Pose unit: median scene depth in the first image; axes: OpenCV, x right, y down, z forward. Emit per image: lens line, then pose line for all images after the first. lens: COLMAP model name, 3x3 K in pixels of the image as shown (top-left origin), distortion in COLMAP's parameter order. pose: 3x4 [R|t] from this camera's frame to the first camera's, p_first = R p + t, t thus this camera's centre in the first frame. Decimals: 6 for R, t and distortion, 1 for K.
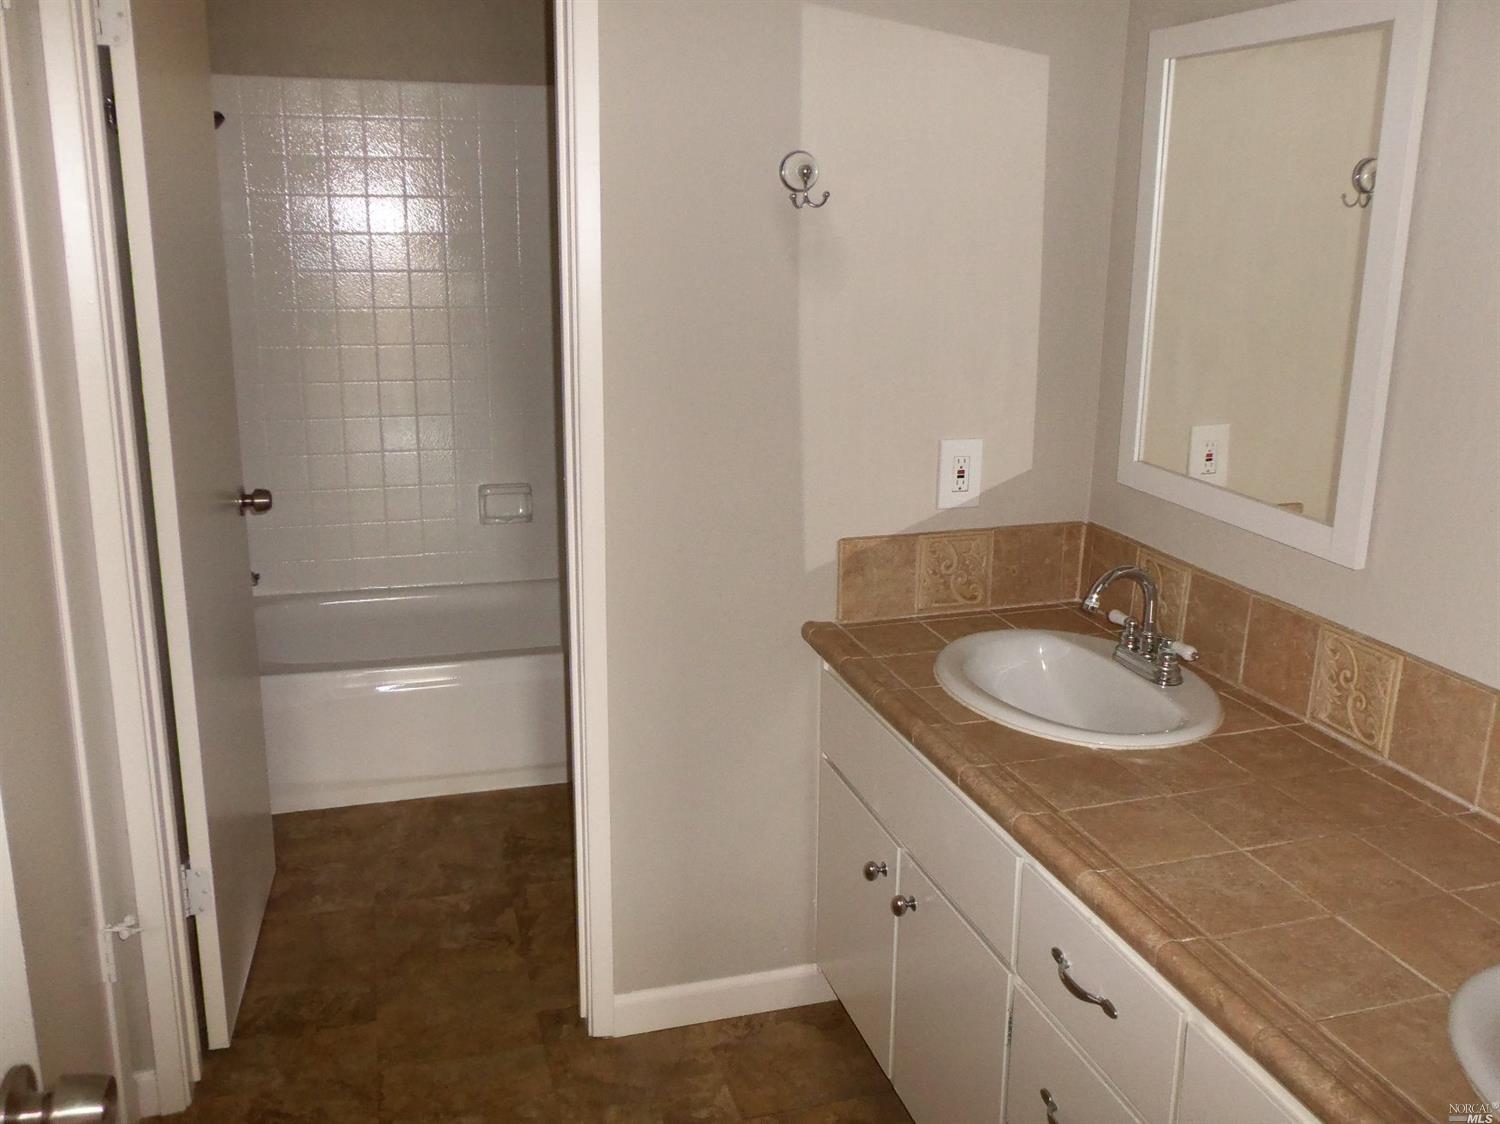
lens RADIAL K [[1280.0, 0, 741.1], [0, 1280.0, 559.7], [0, 0, 1]] dist [-0.009165, 0.007622]
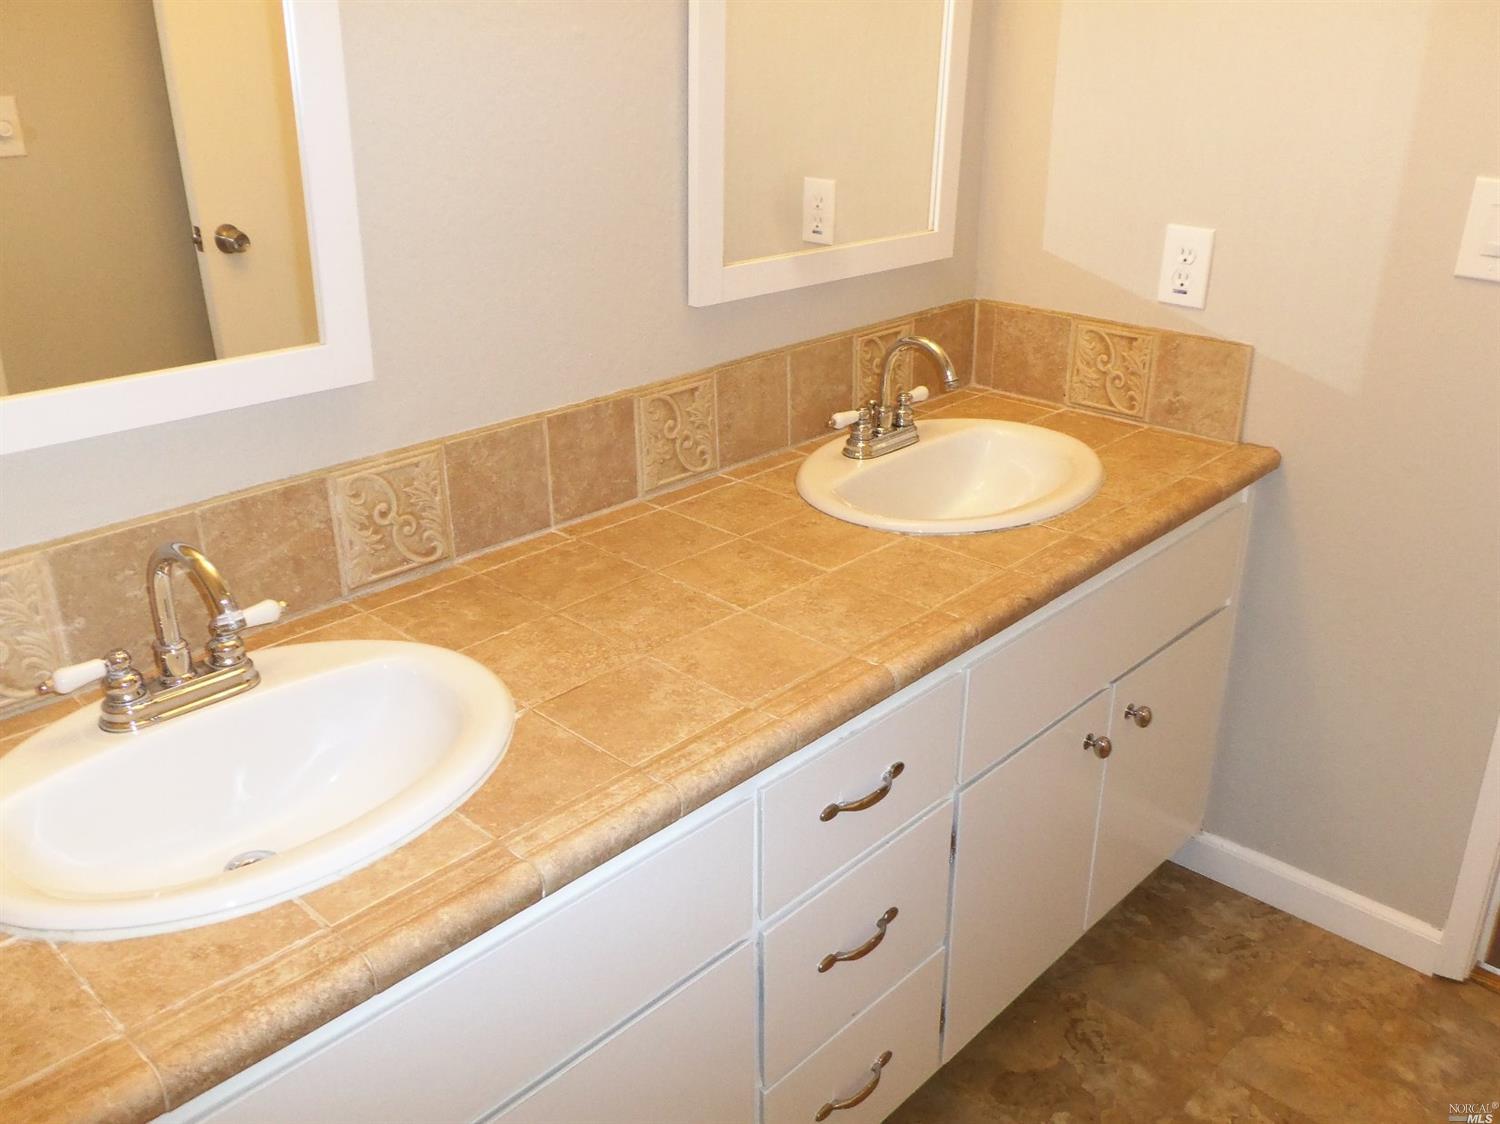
lens RADIAL K [[1280.0, 0, 741.1], [0, 1280.0, 559.7], [0, 0, 1]] dist [-0.009165, 0.007622]
pose [[-0.507468, -0.337778, 0.792705, -0.307702], [0.216133, 0.840656, 0.496572, -0.243589], [-0.834124, 0.423324, -0.353602, 1.131807]]
